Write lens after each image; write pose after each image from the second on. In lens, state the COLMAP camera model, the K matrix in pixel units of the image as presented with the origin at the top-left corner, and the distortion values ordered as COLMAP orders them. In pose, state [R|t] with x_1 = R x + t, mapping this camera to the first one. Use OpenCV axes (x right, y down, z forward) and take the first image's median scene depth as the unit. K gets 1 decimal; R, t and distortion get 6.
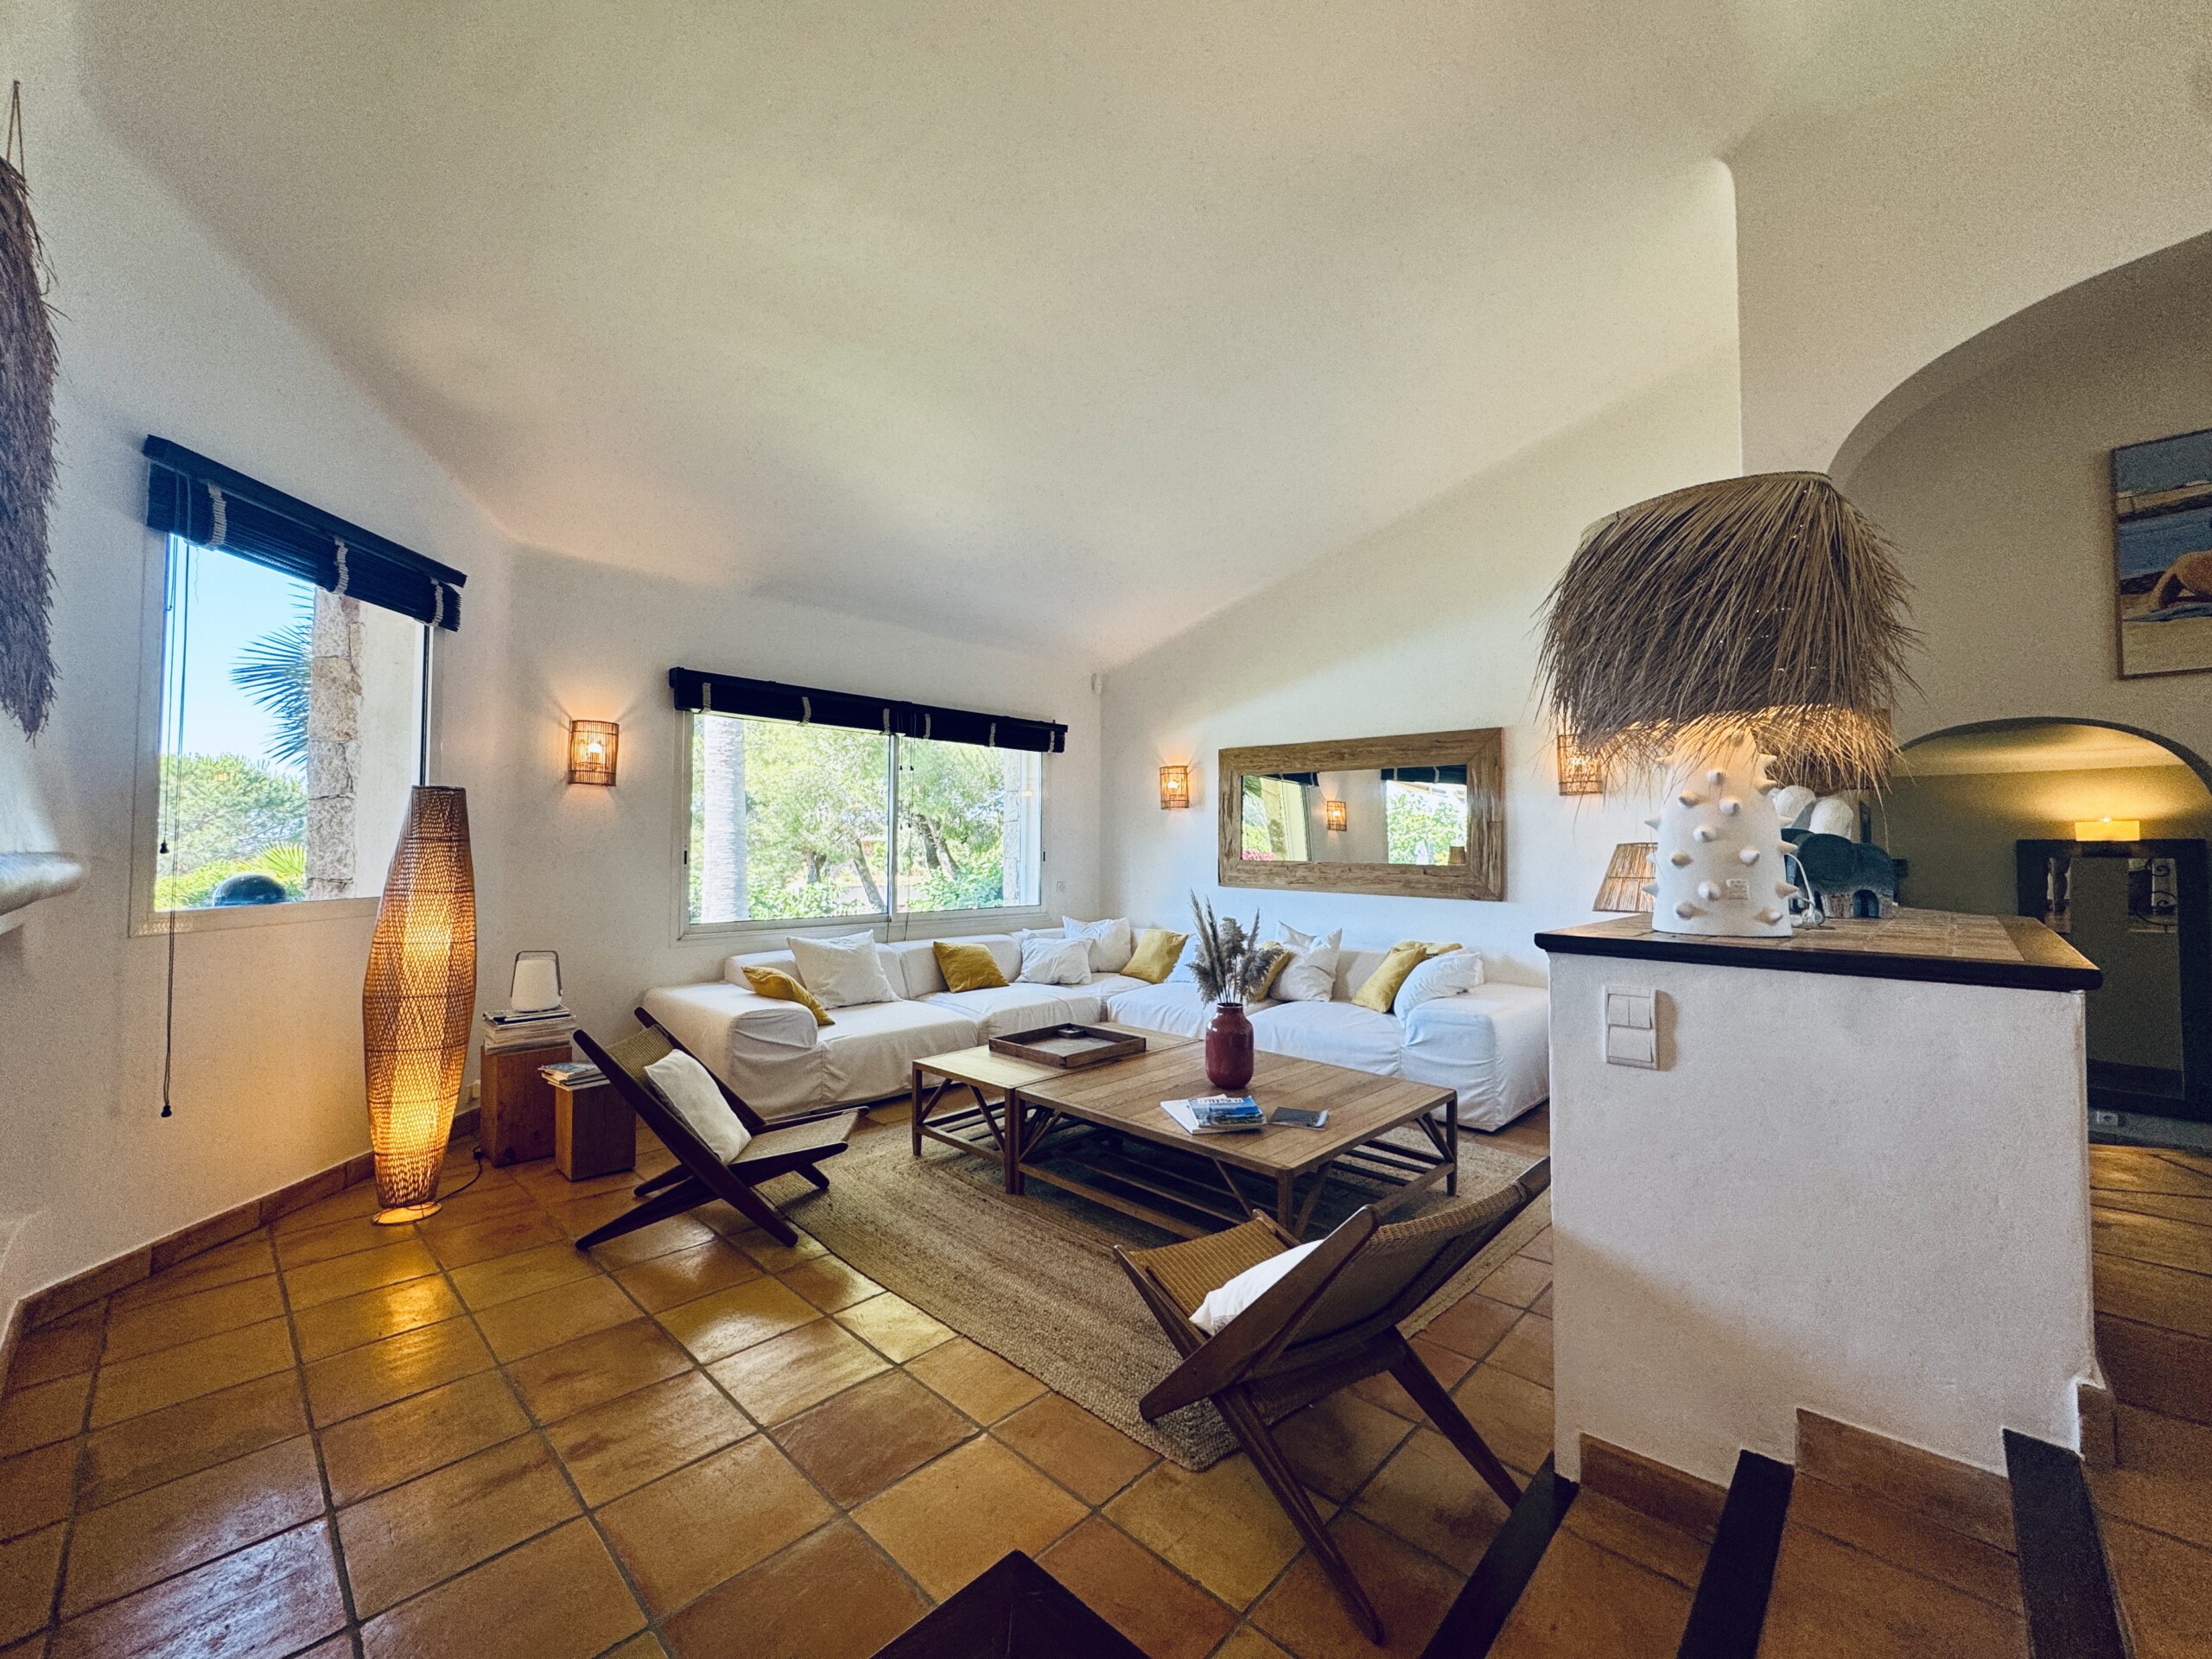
lens RADIAL K [[889.5, 0, 1115.5], [0, 889.5, 825.1], [0, 0, 1]] dist [-0.009948, 0.001665]
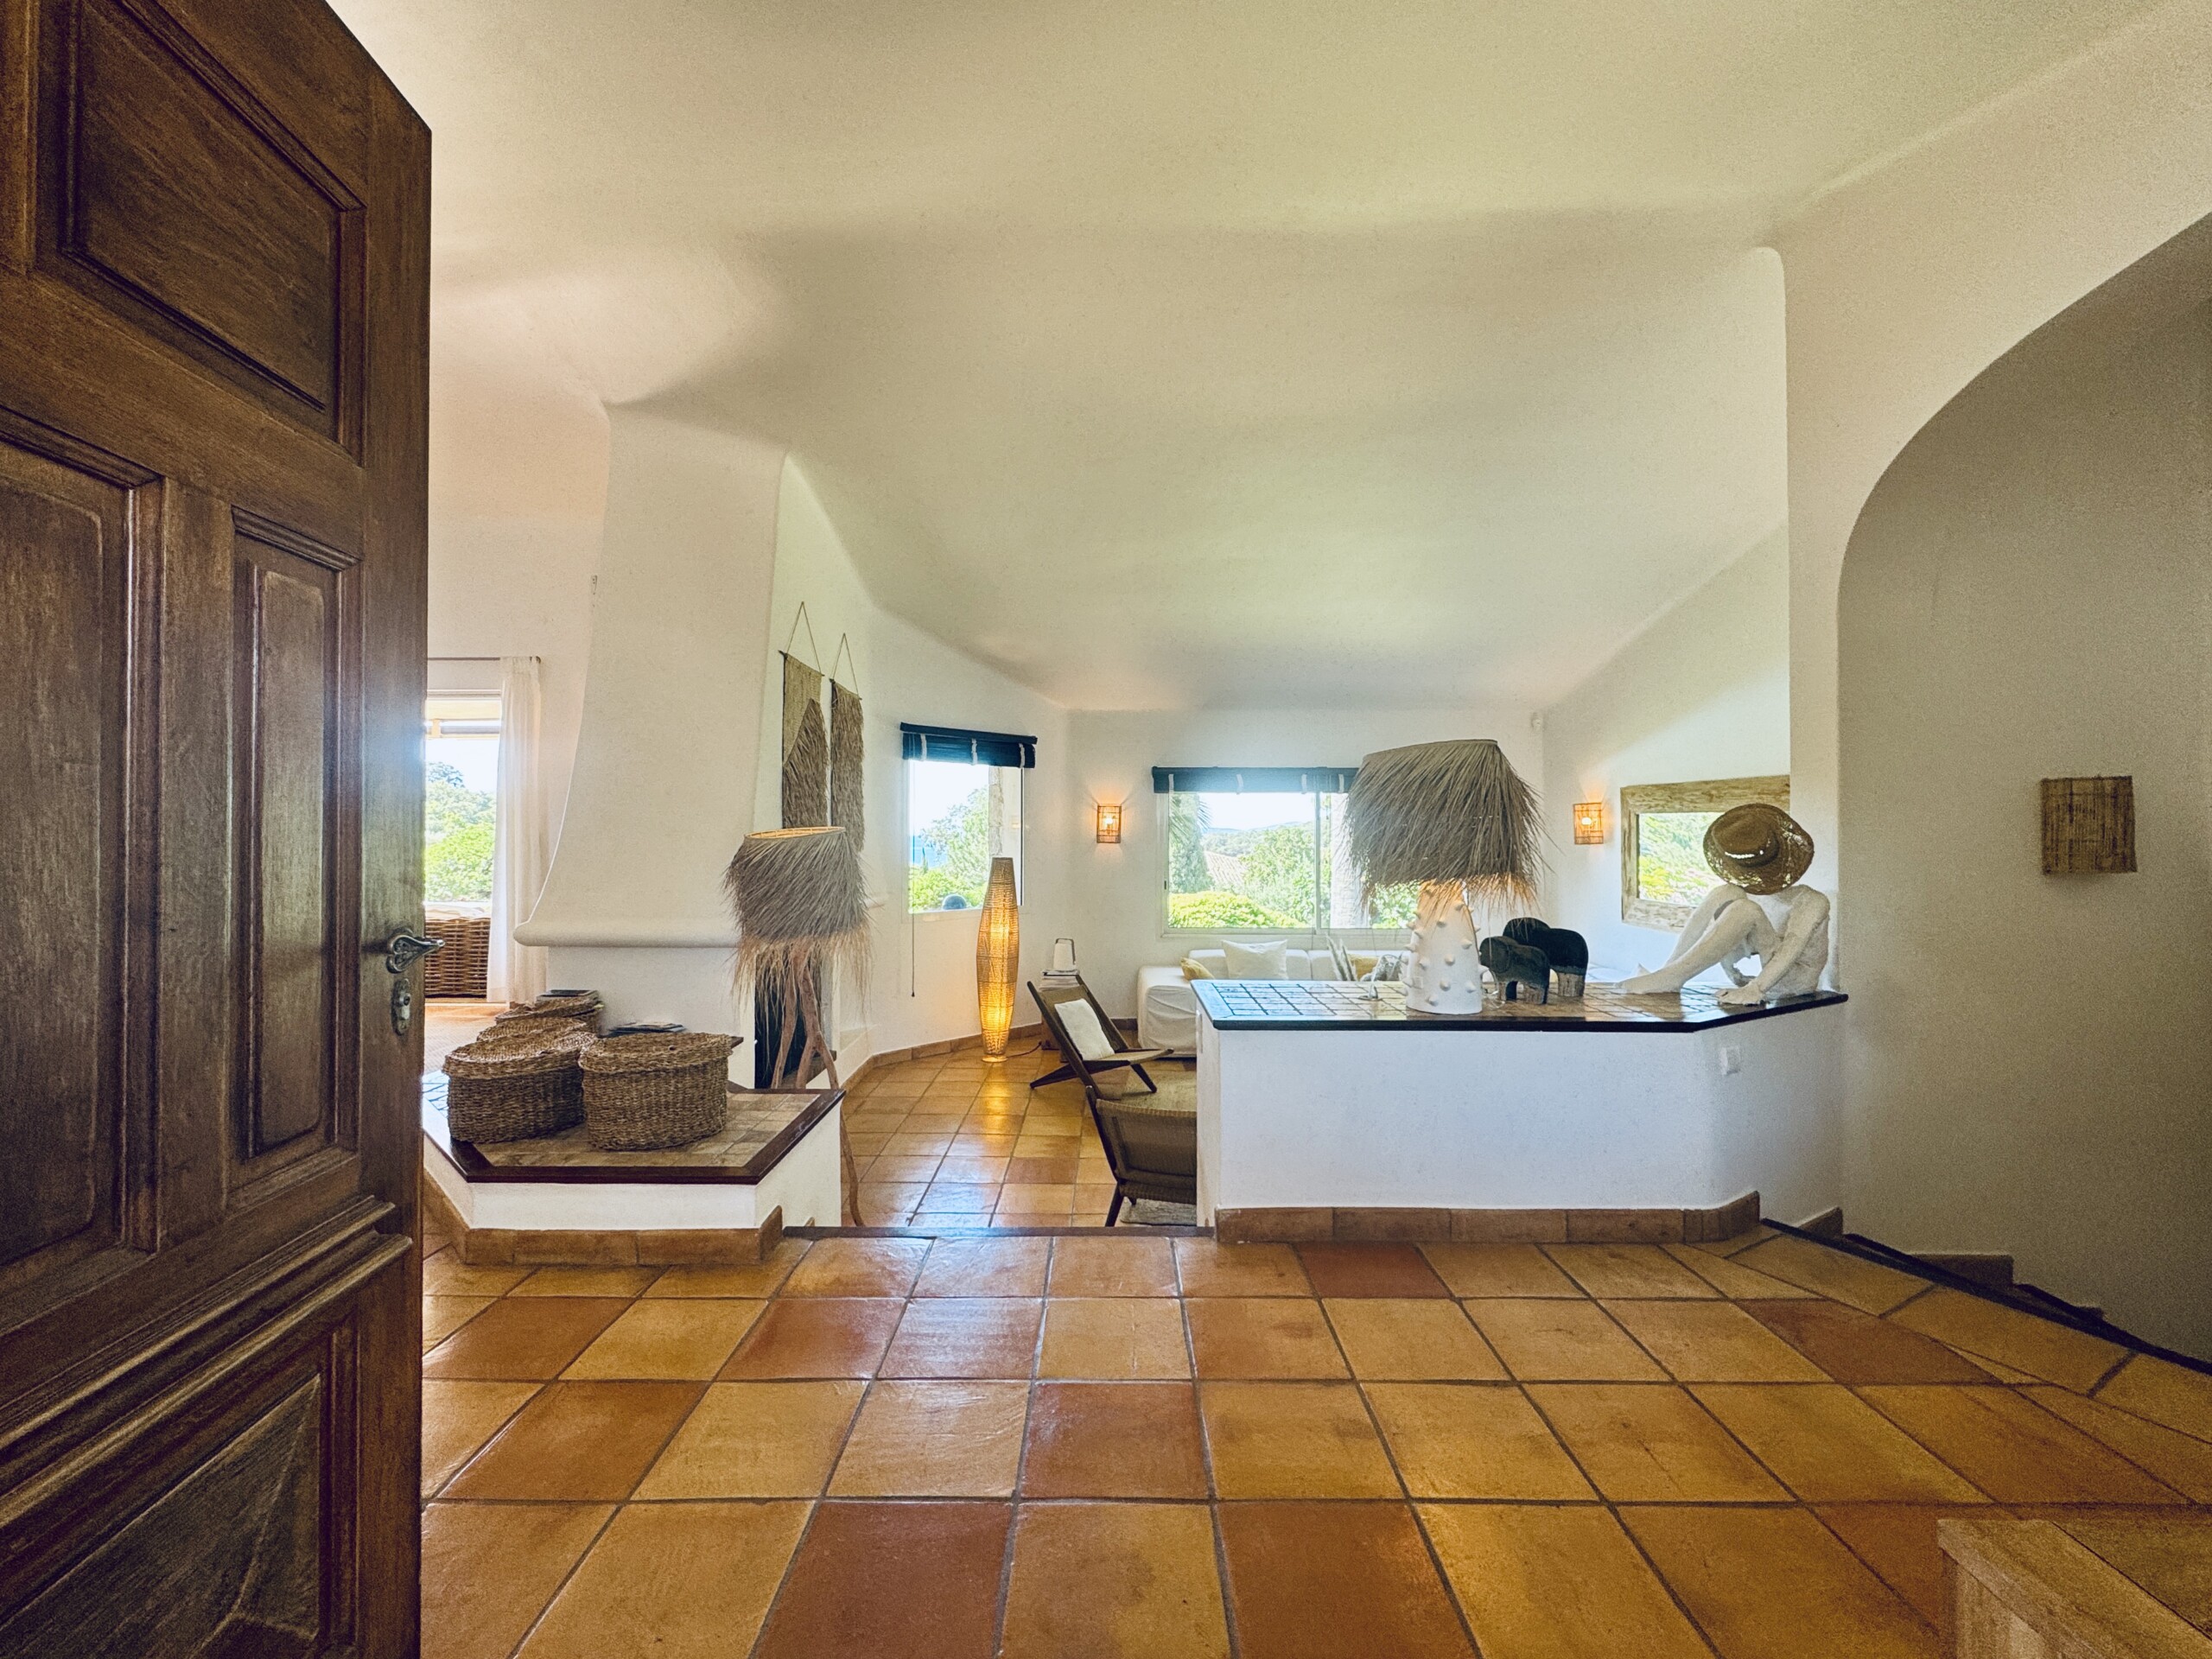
lens RADIAL K [[889.5, 0, 1085.3], [0, 889.5, 831.4], [0, 0, 1]] dist [-0.009948, 0.001665]
pose [[0.692268, -0.006835, -0.721608, 0.690928], [0.022997, 0.999656, 0.012594, -0.101673], [0.721274, -0.025313, 0.692187, -0.236418]]
